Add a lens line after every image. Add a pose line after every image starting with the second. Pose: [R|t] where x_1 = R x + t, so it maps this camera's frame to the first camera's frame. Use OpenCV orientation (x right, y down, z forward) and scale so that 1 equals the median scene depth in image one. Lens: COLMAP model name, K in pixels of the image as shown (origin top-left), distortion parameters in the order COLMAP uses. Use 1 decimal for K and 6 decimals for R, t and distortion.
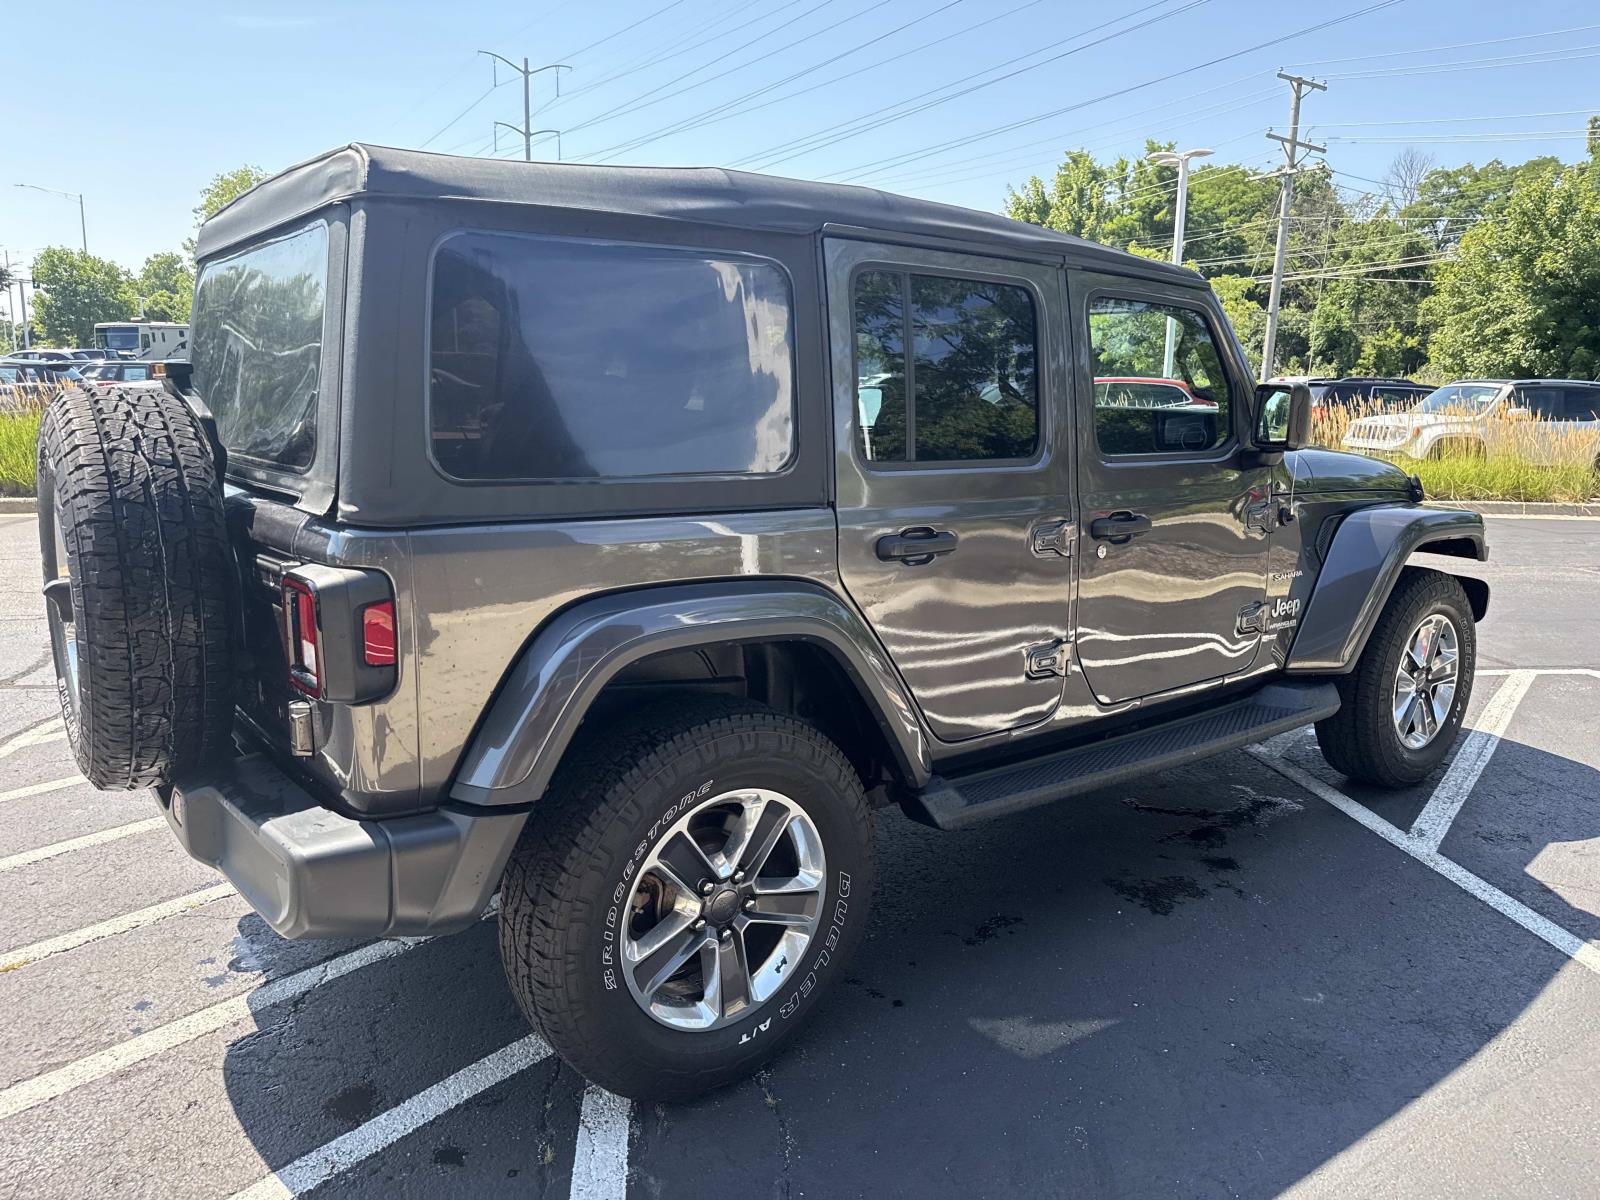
lens RADIAL K [[1136.1, 0, 809.1], [0, 1136.1, 578.8], [0, 0, 1]] dist [-0.000069, -0.003143]
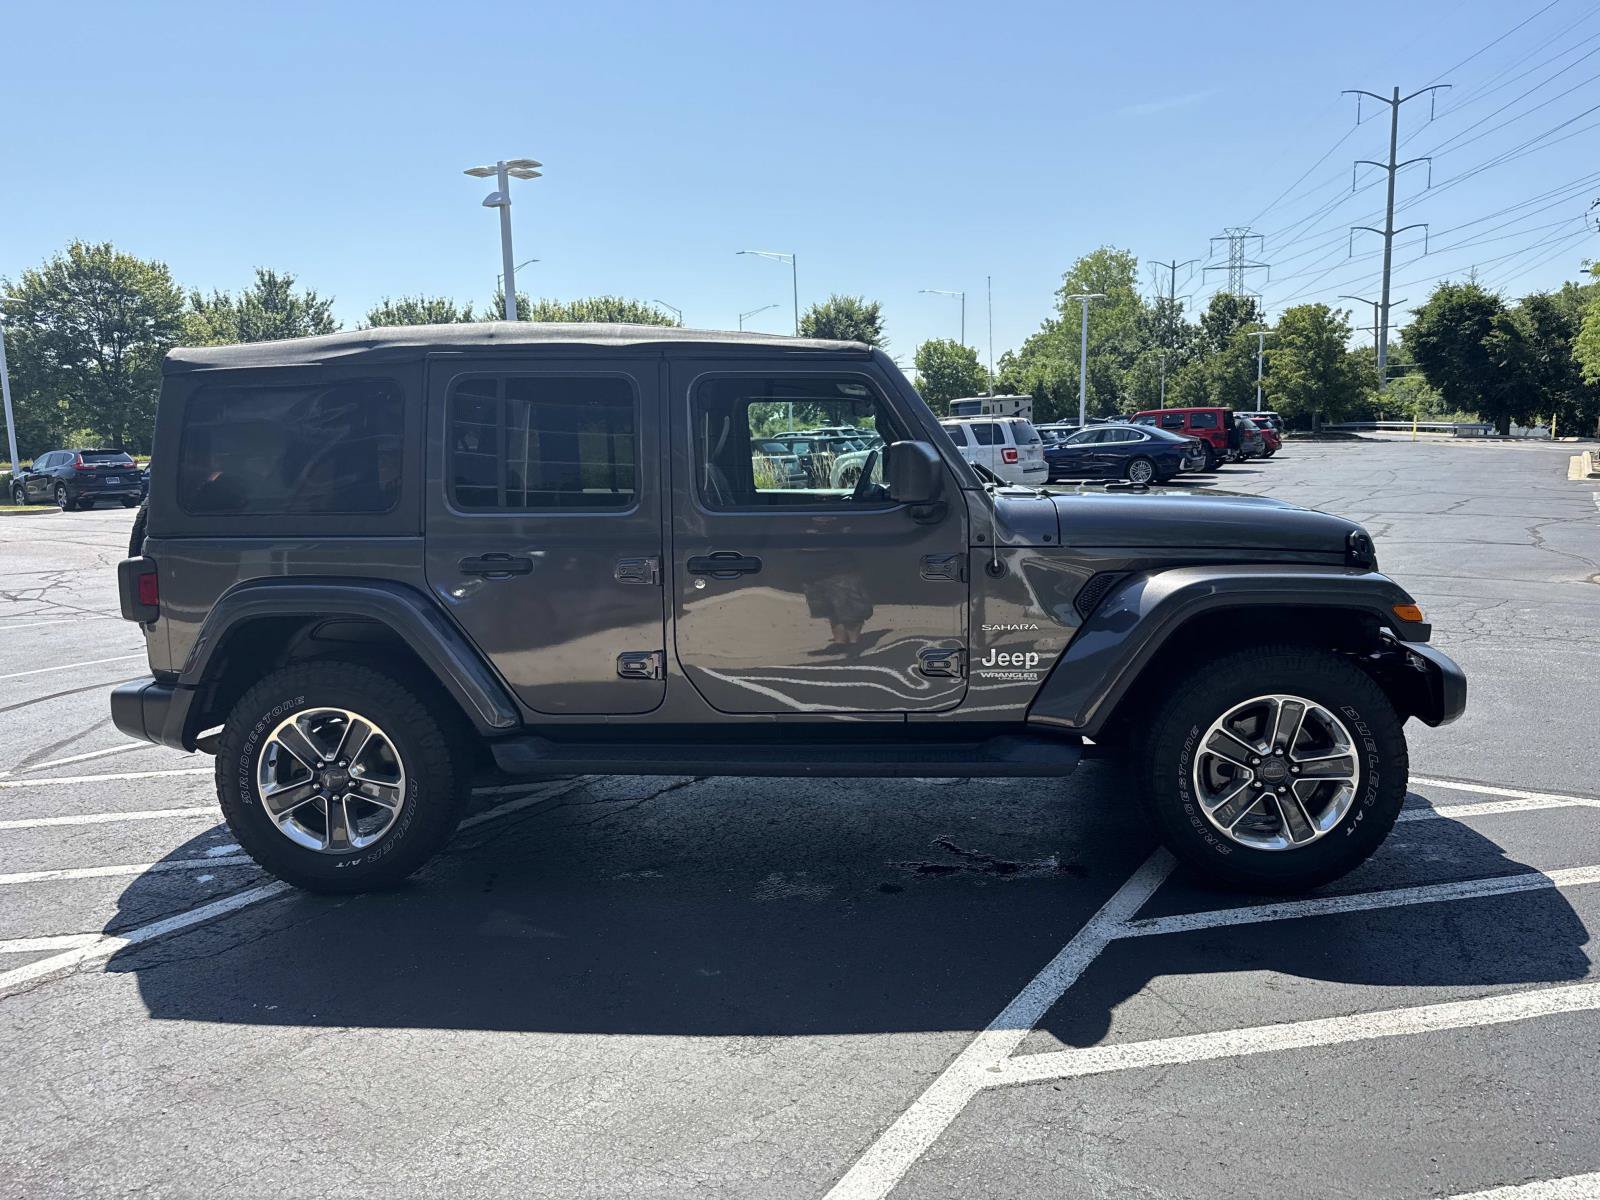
lens RADIAL K [[1123.2, 0, 809.1], [0, 1123.2, 596.6], [0, 0, 1]] dist [0.041395, -0.049496]
pose [[0.748125, 0.056835, -0.661119, 0.941286], [-0.077627, 0.996980, -0.002136, -0.014881], [0.659002, 0.052919, 0.750278, 0.135340]]
